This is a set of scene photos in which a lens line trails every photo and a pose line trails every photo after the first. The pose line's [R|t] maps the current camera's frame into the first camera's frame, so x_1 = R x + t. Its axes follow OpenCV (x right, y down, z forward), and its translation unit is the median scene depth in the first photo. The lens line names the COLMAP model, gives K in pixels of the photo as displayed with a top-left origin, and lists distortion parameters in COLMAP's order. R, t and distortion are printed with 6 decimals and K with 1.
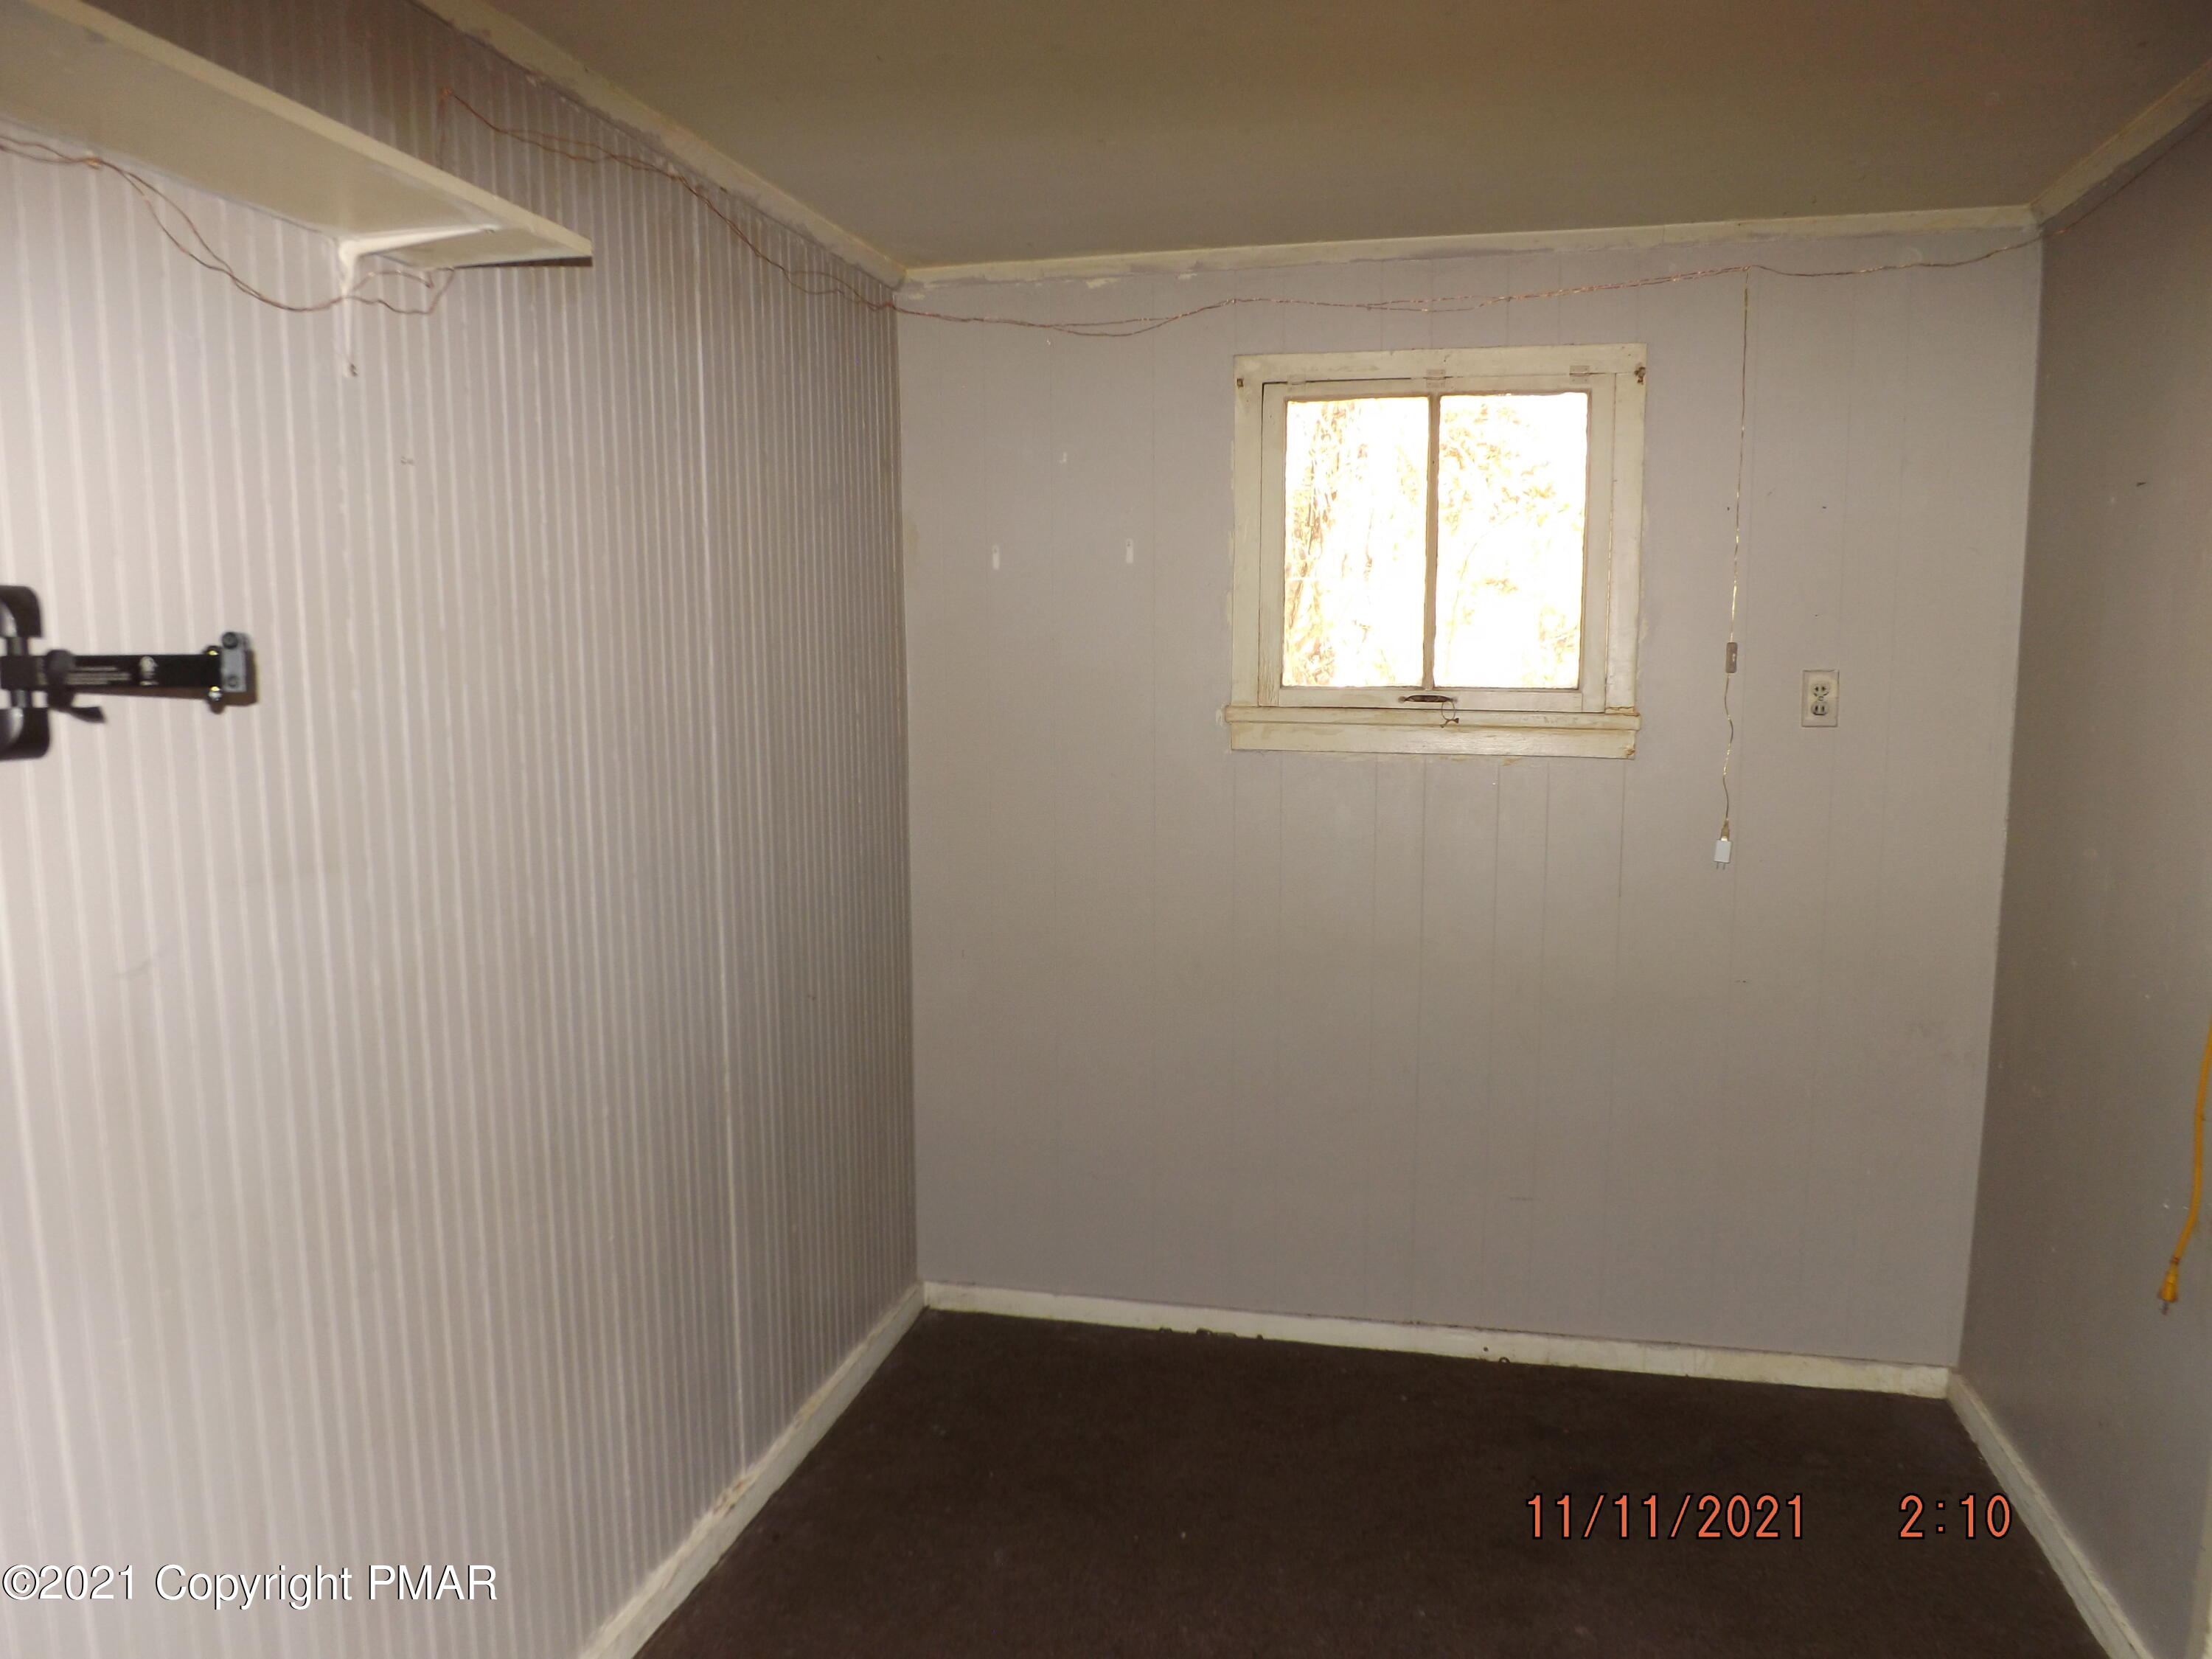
lens RADIAL K [[1581.8, 0, 1101.6], [0, 1581.8, 855.5], [0, 0, 1]] dist [-0.034385, 0.001204]
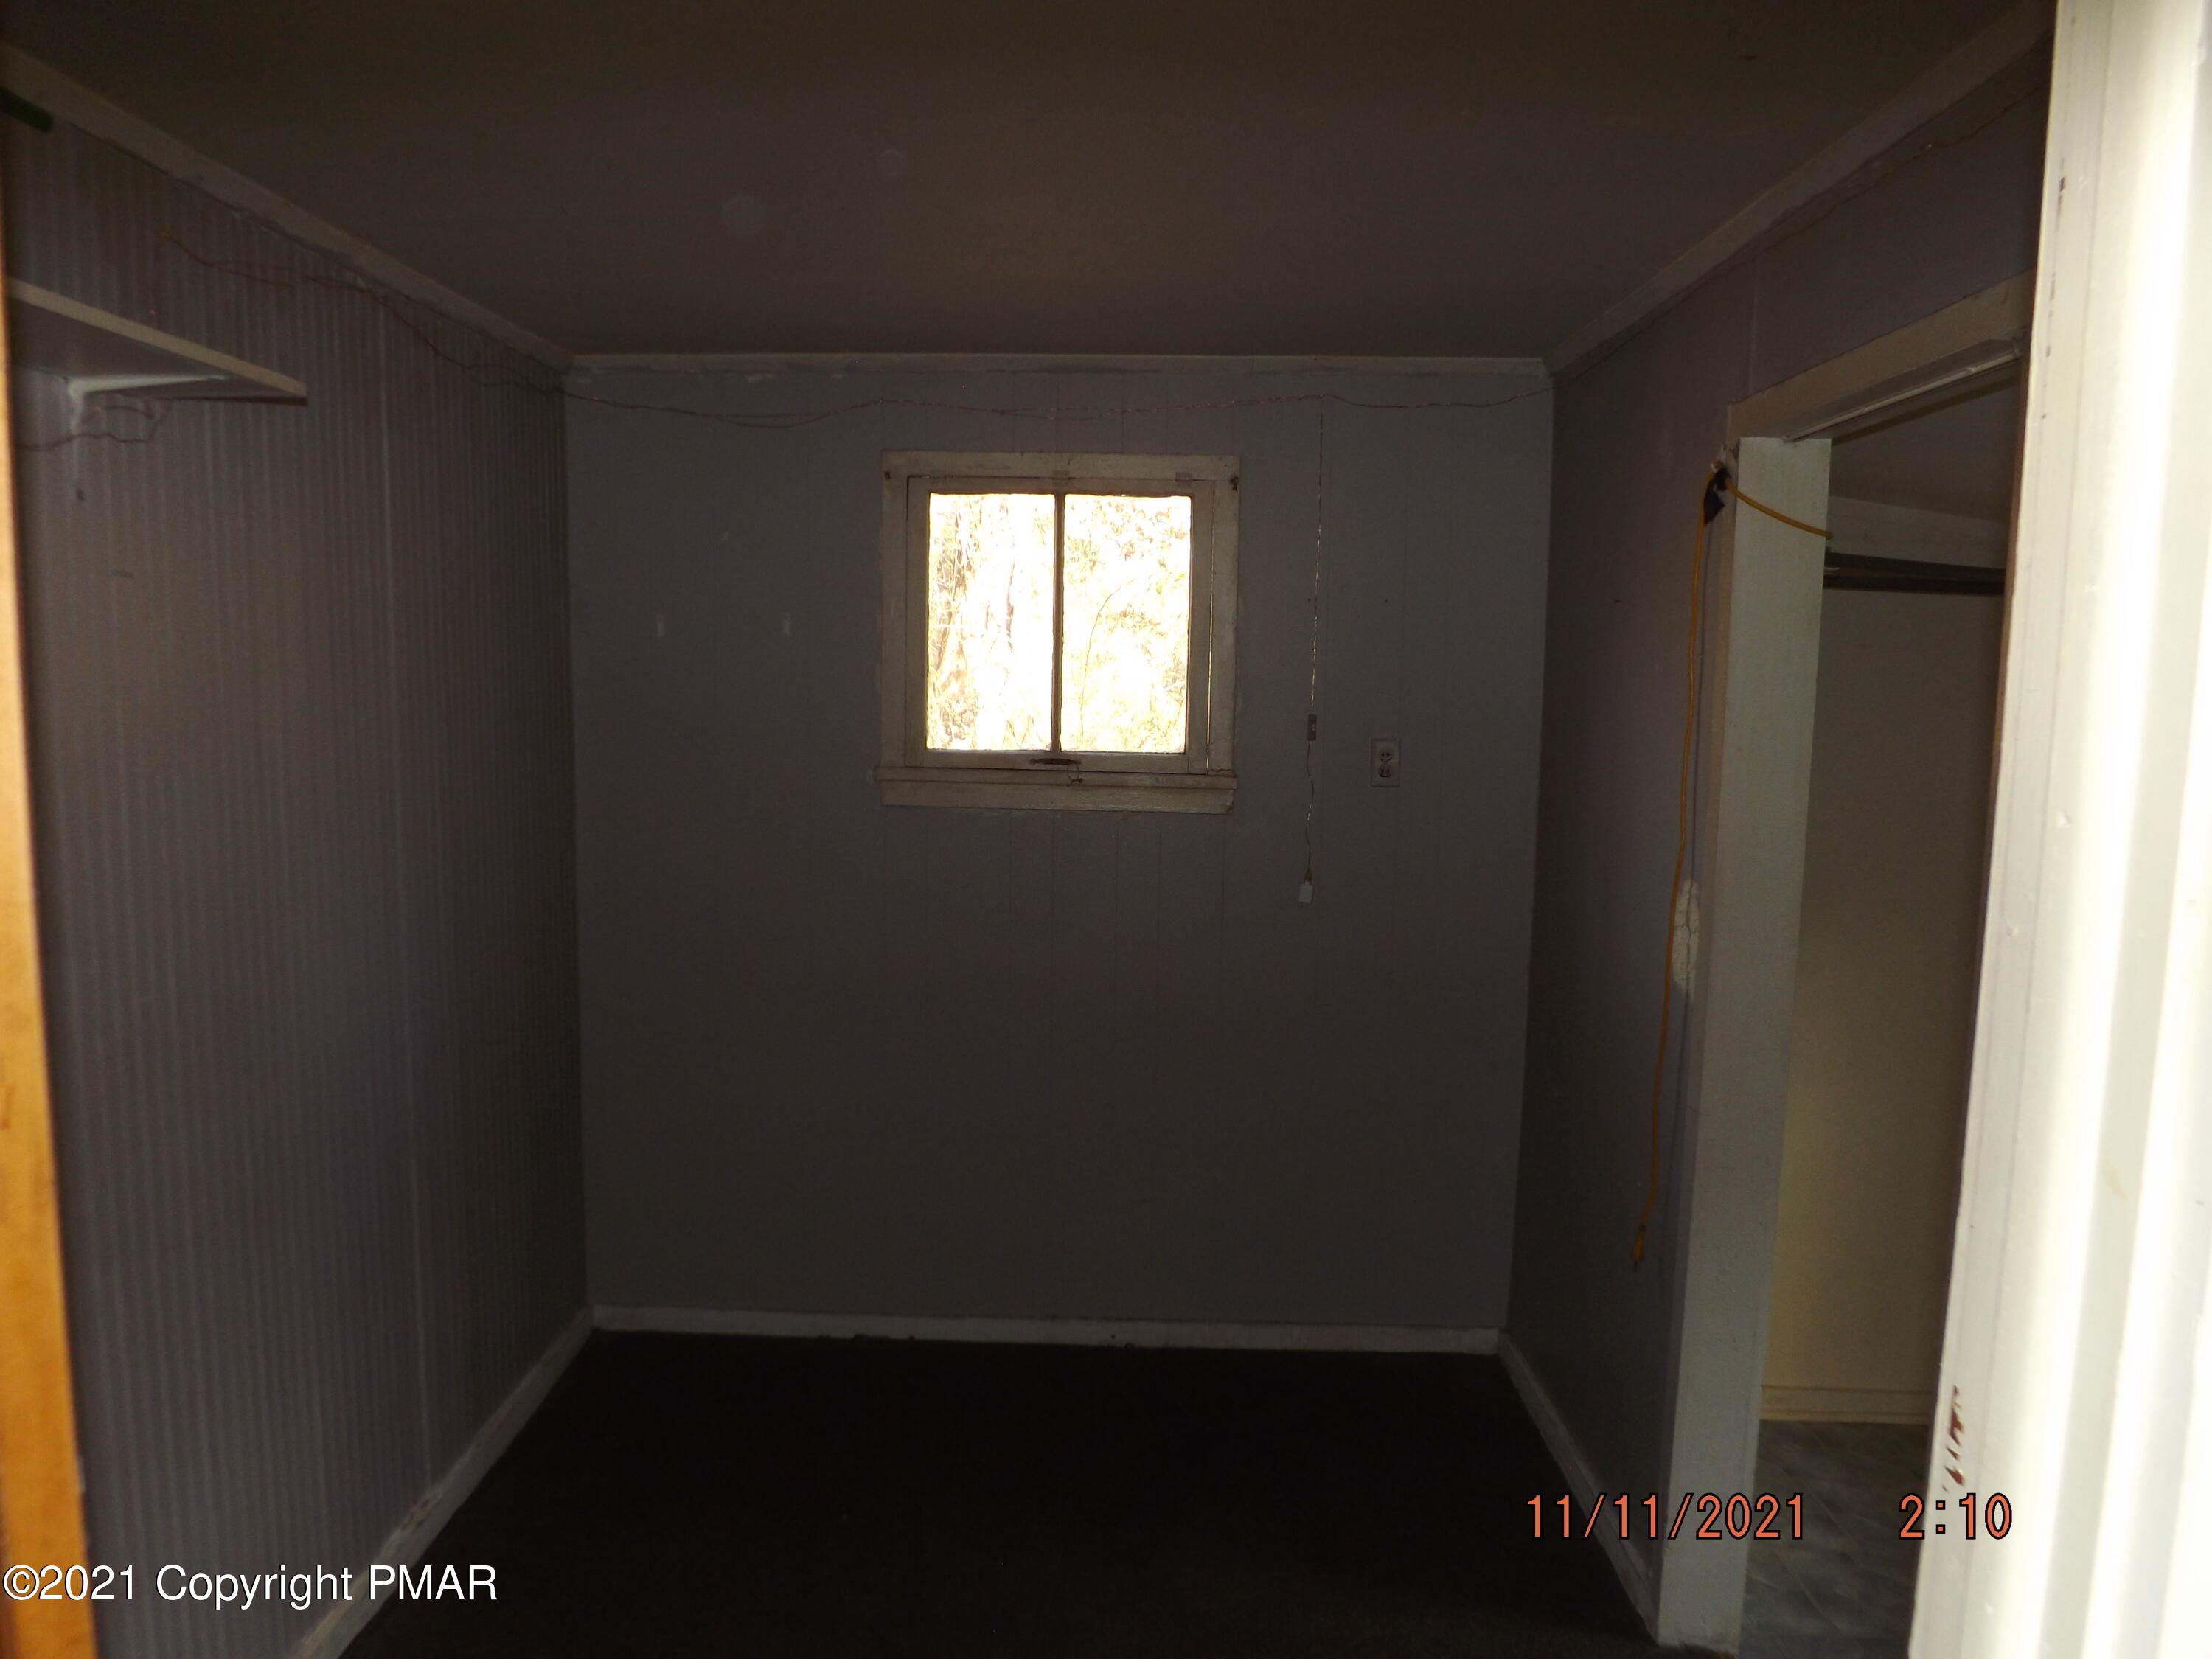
lens RADIAL K [[1568.4, 0, 1058.5], [0, 1568.4, 858.3], [0, 0, 1]] dist [-0.041737, 0.006348]
pose [[0.981356, -0.006238, 0.192097, -0.006966], [0.007745, 0.999945, -0.007091, -0.021989], [-0.192043, 0.008446, 0.981350, -0.099287]]
